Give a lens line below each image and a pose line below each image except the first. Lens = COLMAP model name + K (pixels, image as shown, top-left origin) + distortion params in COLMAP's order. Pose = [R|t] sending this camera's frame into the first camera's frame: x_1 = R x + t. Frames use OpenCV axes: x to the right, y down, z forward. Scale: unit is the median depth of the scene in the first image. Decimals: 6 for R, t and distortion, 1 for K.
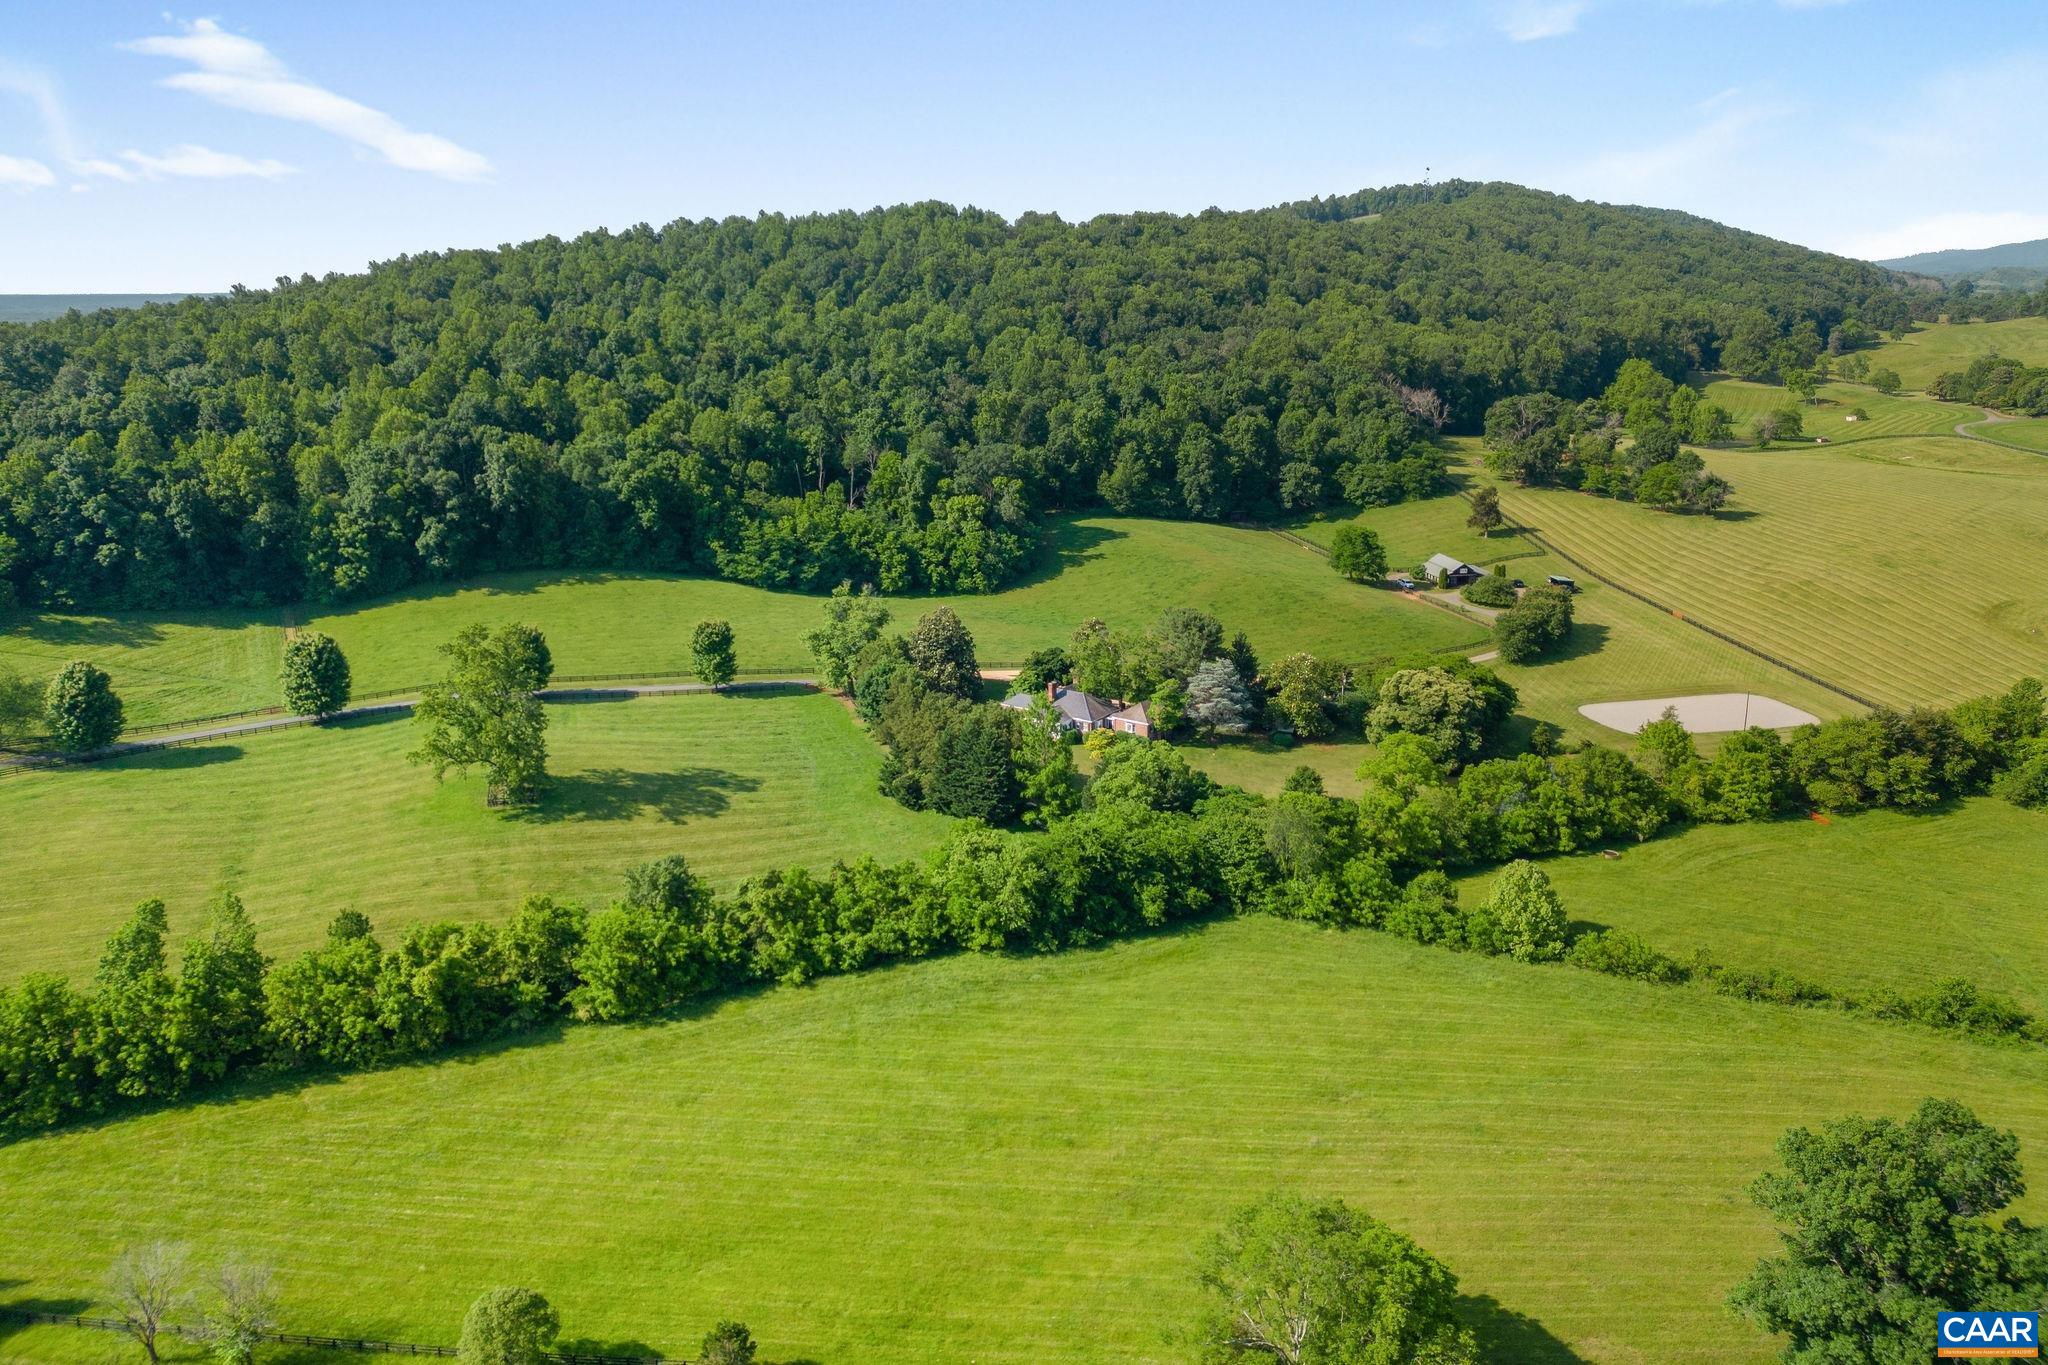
lens RADIAL K [[1428.6, 0, 1017.3], [0, 1428.6, 640.5], [0, 0, 1]] dist [0.080389, -0.088381]
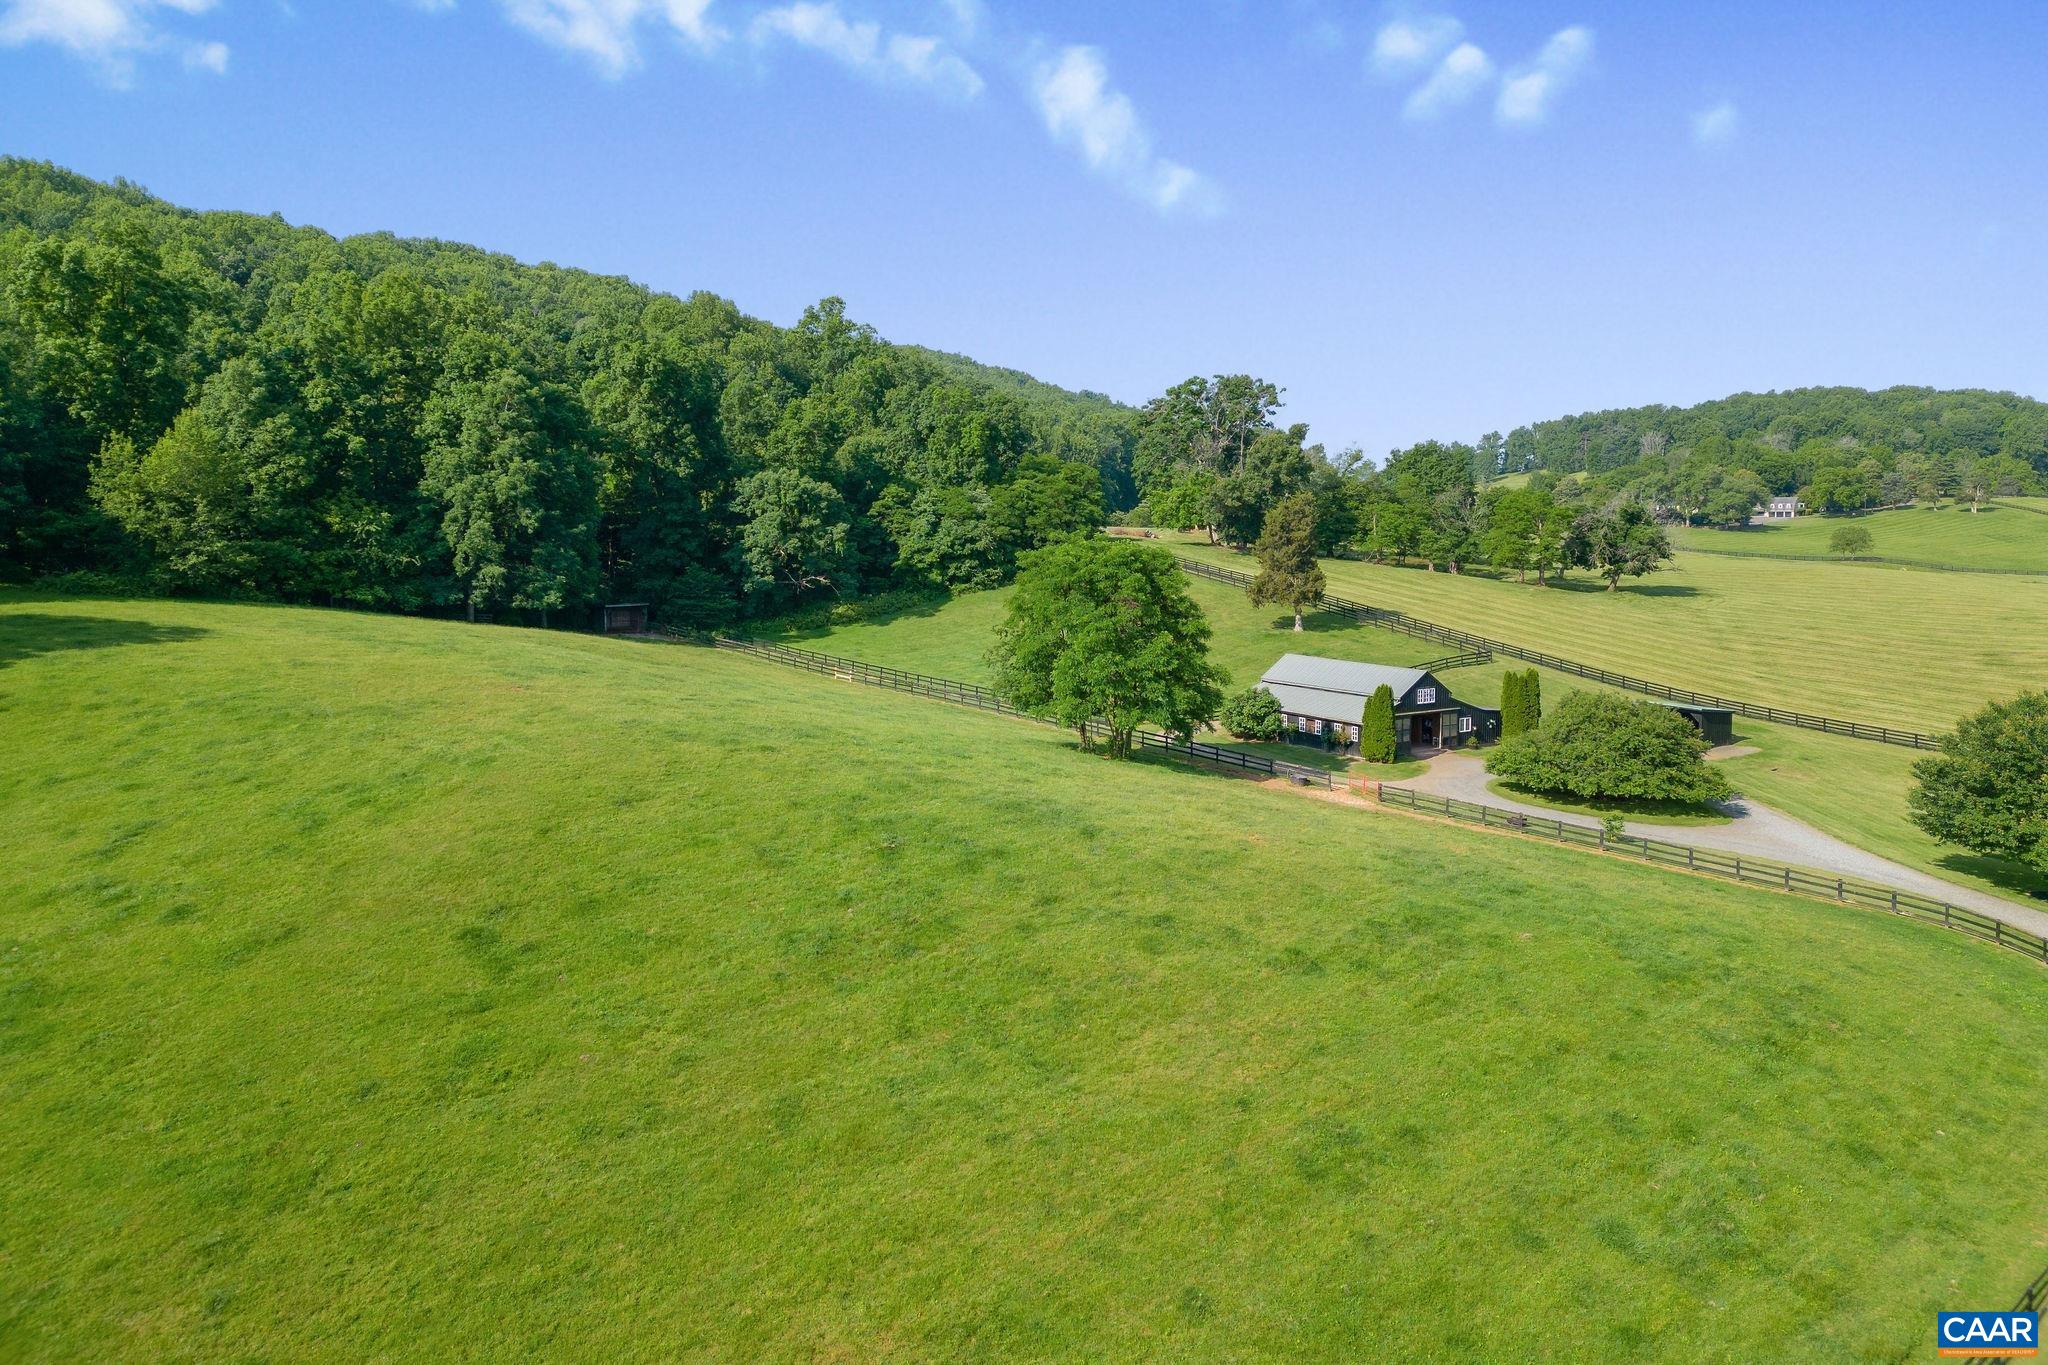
lens RADIAL K [[1428.6, 0, 1017.3], [0, 1428.6, 640.5], [0, 0, 1]] dist [0.080389, -0.088381]
pose [[0.914497, -0.027862, 0.403633, 0.102645], [0.091167, 0.986160, -0.138481, -0.023113], [-0.394189, 0.163438, 0.904380, 0.663851]]
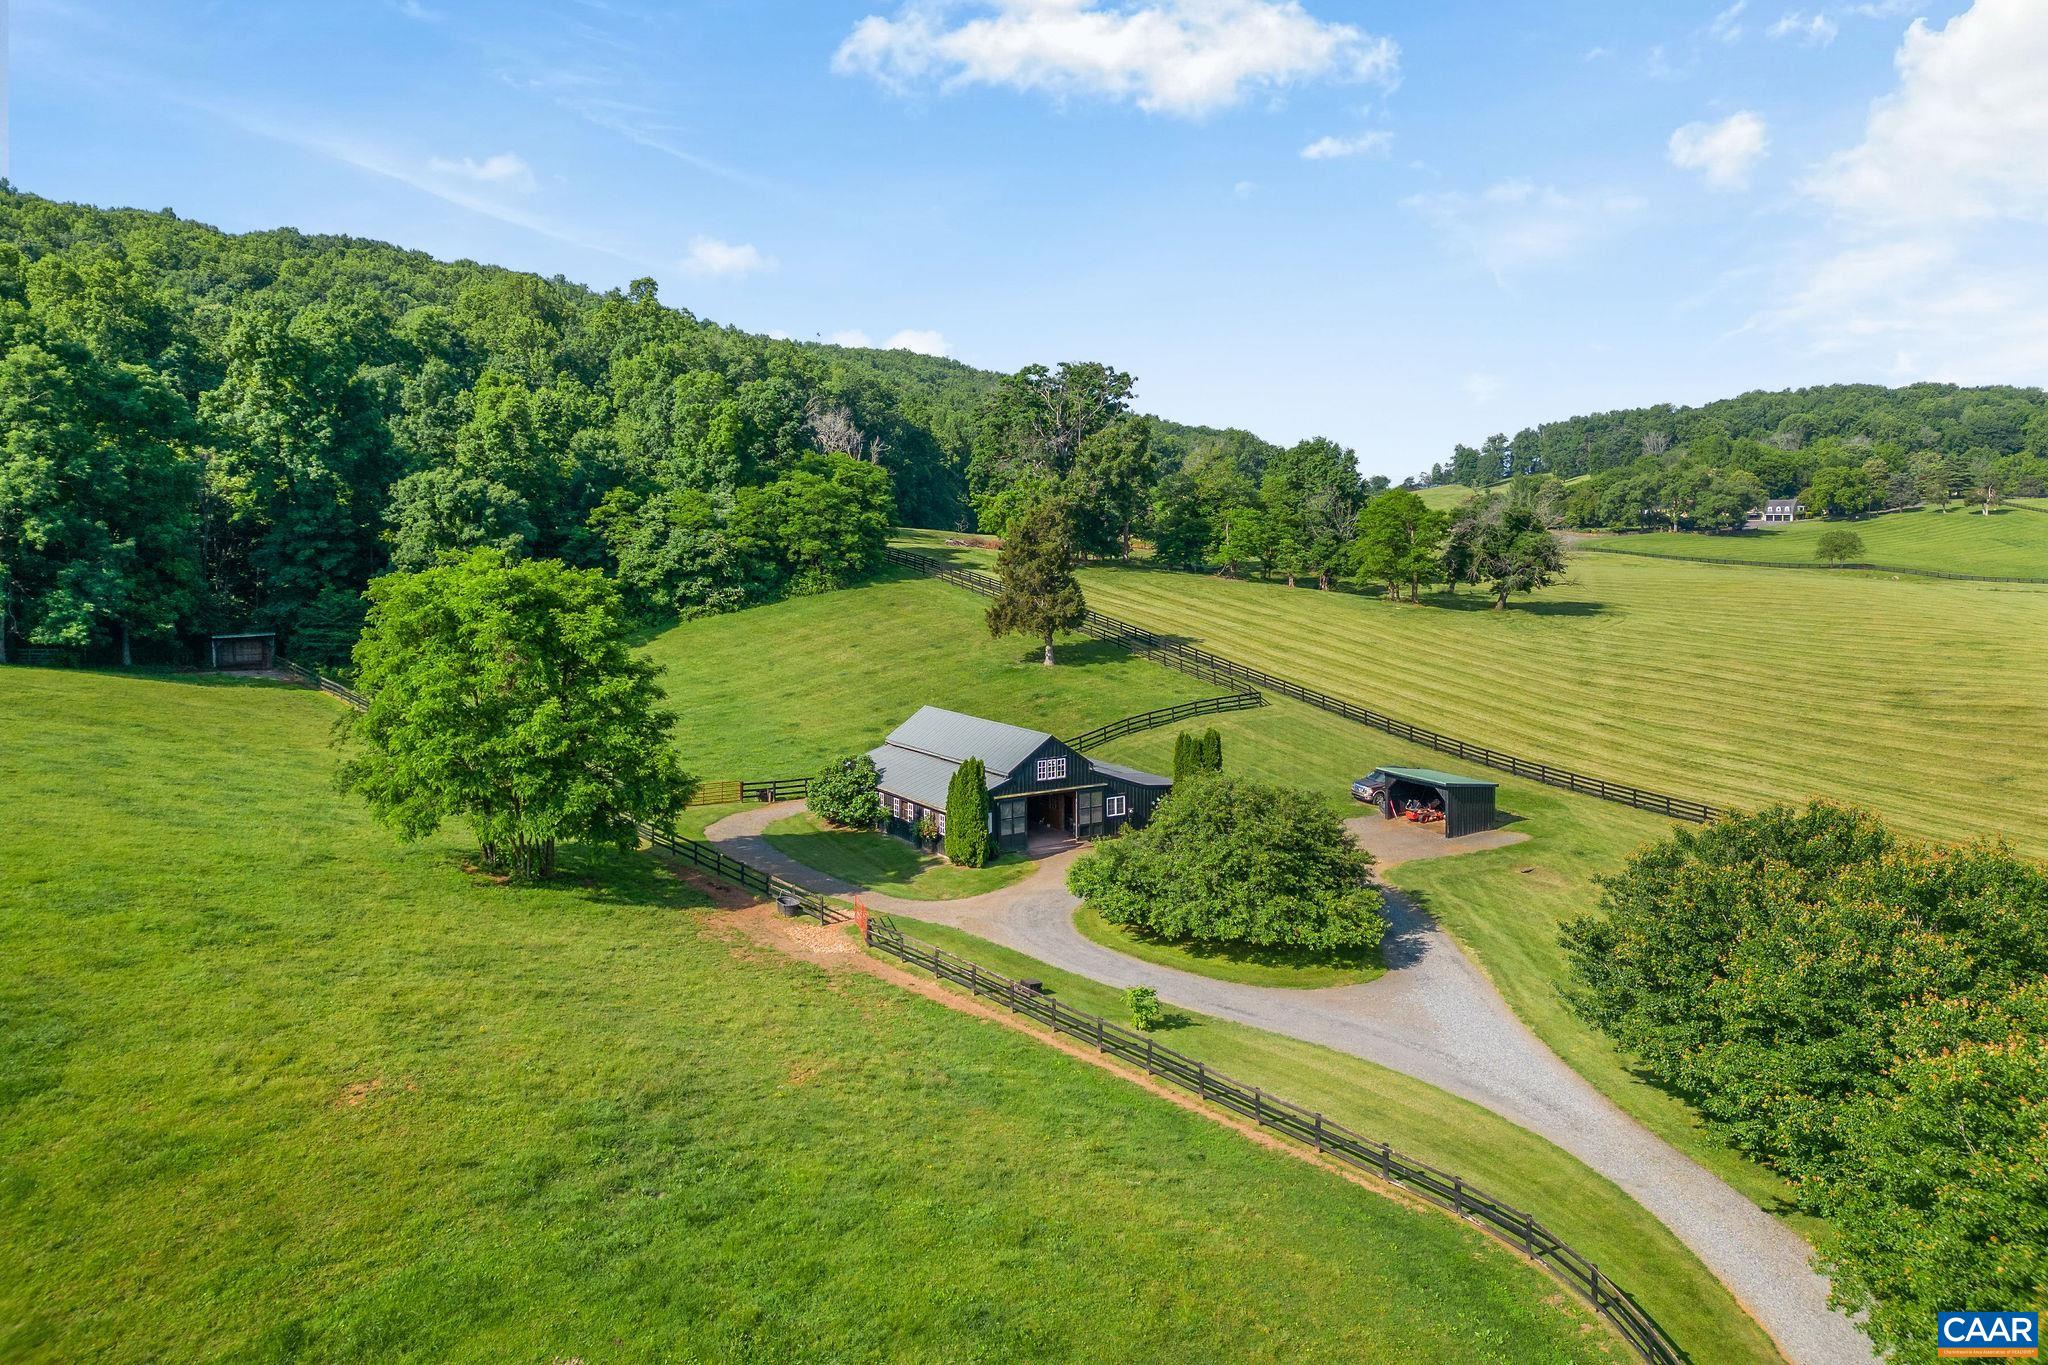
lens RADIAL K [[1439.8, 0, 1024.9], [0, 1439.8, 626.8], [0, 0, 1]] dist [0.073843, -0.075173]
pose [[0.920716, -0.025780, 0.389381, 0.193960], [0.093060, 0.983533, -0.154928, -0.031609], [-0.378975, 0.178881, 0.907953, 0.695477]]
